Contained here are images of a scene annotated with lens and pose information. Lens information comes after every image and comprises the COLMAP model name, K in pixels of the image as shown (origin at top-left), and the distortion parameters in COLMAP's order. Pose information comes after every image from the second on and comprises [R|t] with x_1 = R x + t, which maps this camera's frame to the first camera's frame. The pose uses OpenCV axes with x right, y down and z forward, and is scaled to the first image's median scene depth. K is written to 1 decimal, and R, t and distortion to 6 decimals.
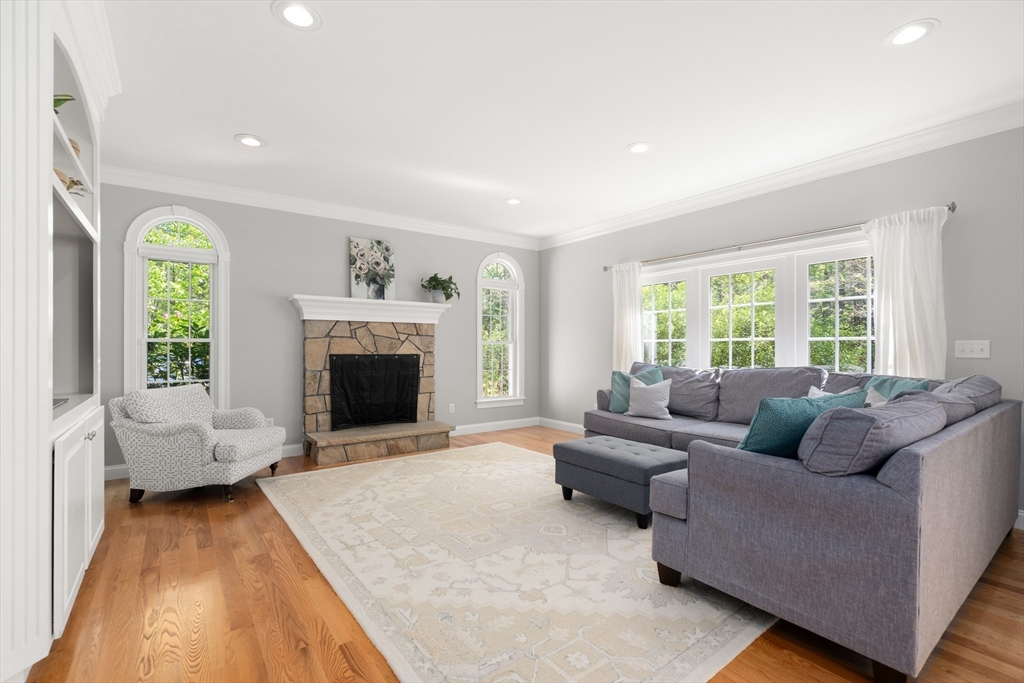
lens RADIAL K [[462.5, 0, 506.5], [0, 462.5, 344.1], [0, 0, 1]] dist [-0.001488, 0.001352]
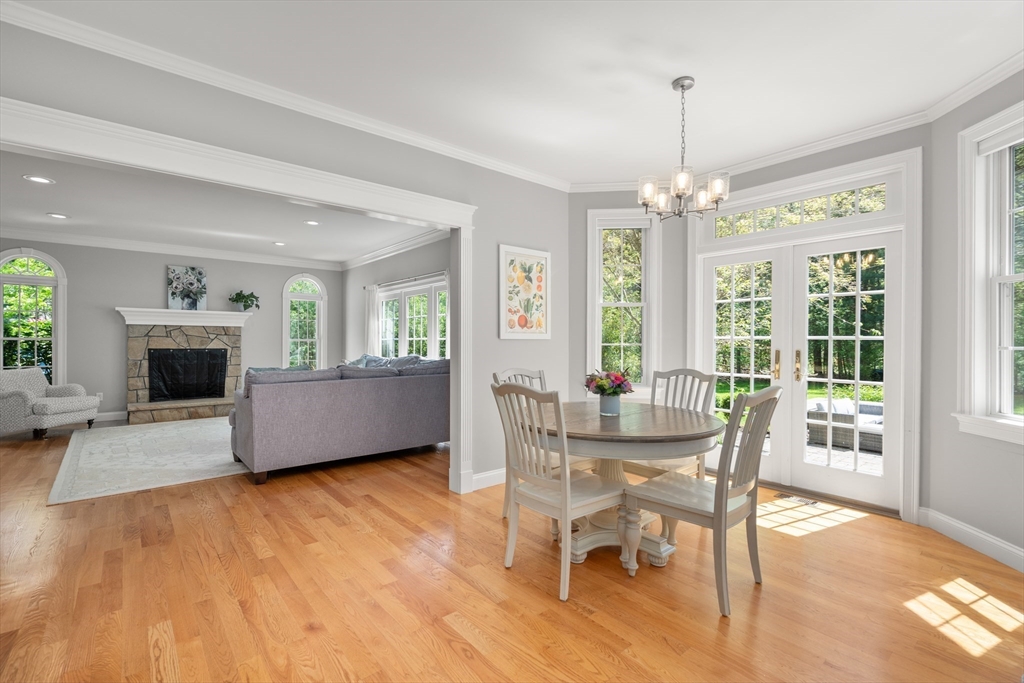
lens RADIAL K [[462.5, 0, 506.5], [0, 462.5, 344.1], [0, 0, 1]] dist [-0.001488, 0.001352]
pose [[0.997868, 0.000666, 0.065268, 0.649932], [-0.001352, 0.999944, 0.010464, -0.008783], [-0.065257, -0.010530, 0.997813, -0.514430]]
